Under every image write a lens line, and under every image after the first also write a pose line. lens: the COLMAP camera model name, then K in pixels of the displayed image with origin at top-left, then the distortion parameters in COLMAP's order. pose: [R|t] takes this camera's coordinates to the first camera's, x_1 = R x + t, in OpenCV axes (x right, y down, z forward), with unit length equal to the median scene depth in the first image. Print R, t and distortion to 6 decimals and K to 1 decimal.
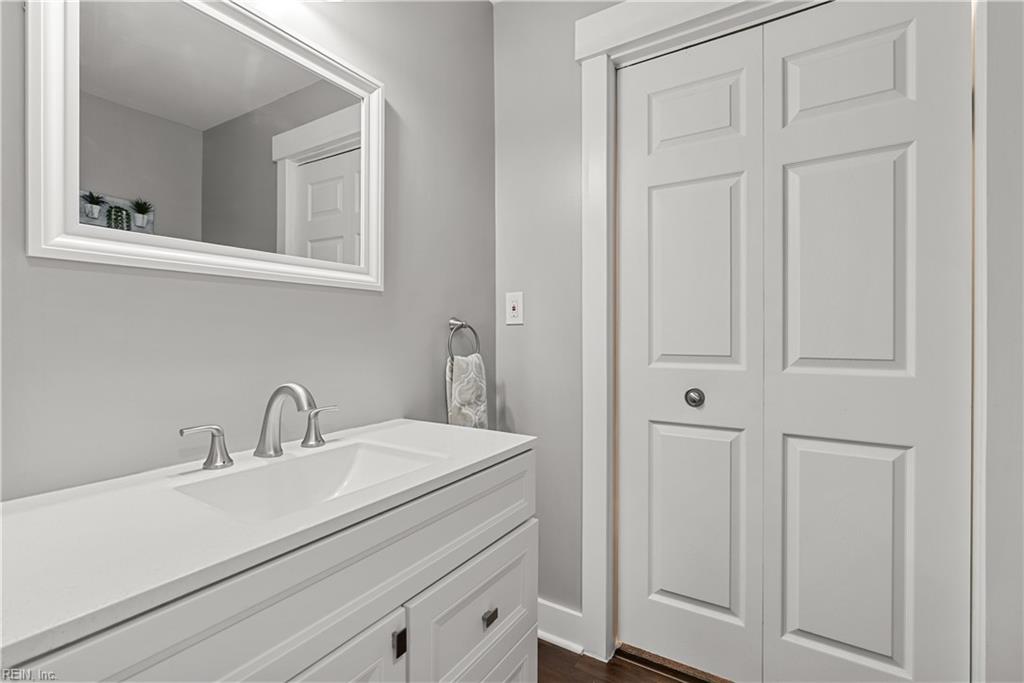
lens RADIAL K [[466.5, 0, 514.9], [0, 466.5, 336.1], [0, 0, 1]] dist [-0.001464, 0.000460]
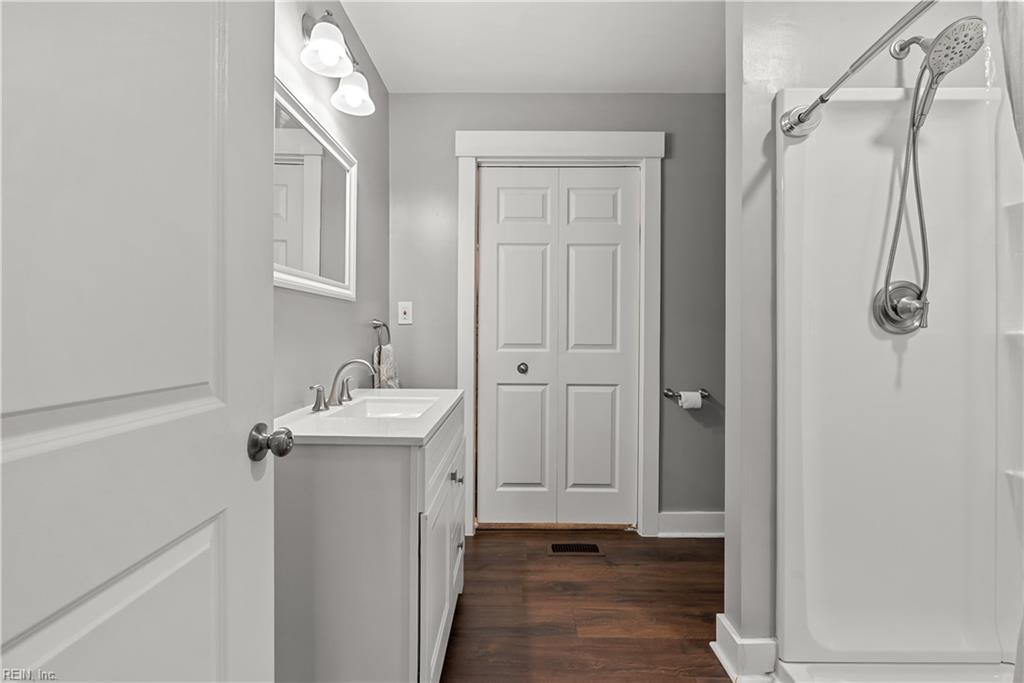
lens RADIAL K [[466.5, 0, 514.9], [0, 466.5, 336.1], [0, 0, 1]] dist [-0.001464, 0.000460]
pose [[0.844369, 0.002913, 0.535753, -0.590430], [-0.004646, 0.999987, 0.001885, 0.008607], [-0.535741, -0.004081, 0.844372, -0.470042]]
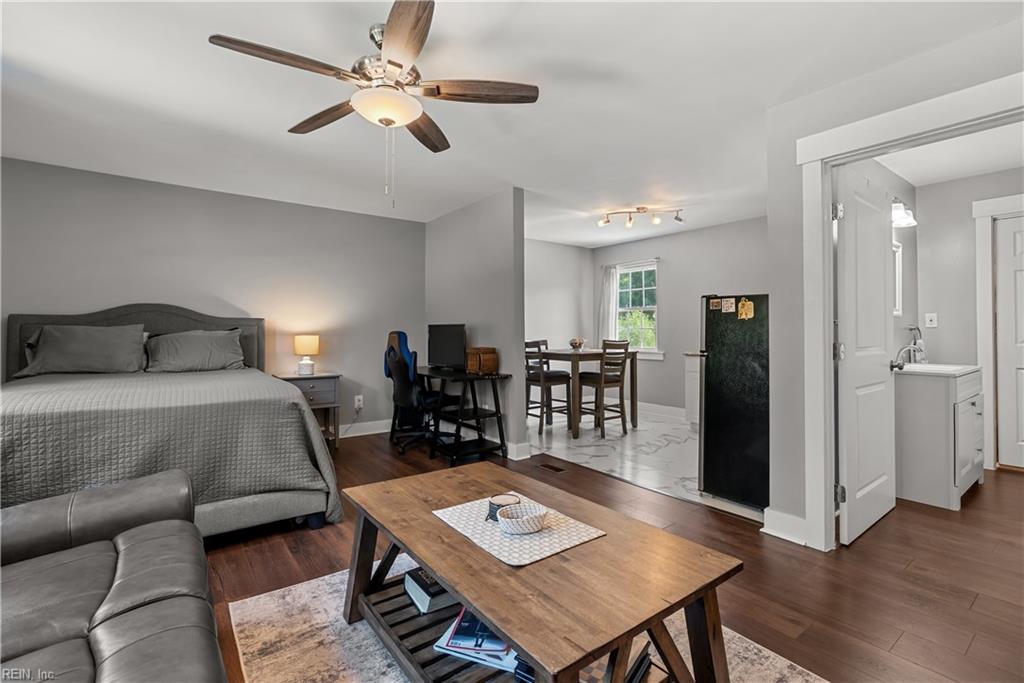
lens RADIAL K [[460.5, 0, 511.4], [0, 460.5, 328.2], [0, 0, 1]] dist [-0.003602, -0.000447]
pose [[0.935618, -0.004876, -0.352981, -1.391853], [0.000198, 0.999912, -0.013286, 0.008955], [0.353015, 0.012361, 0.935536, -2.253952]]
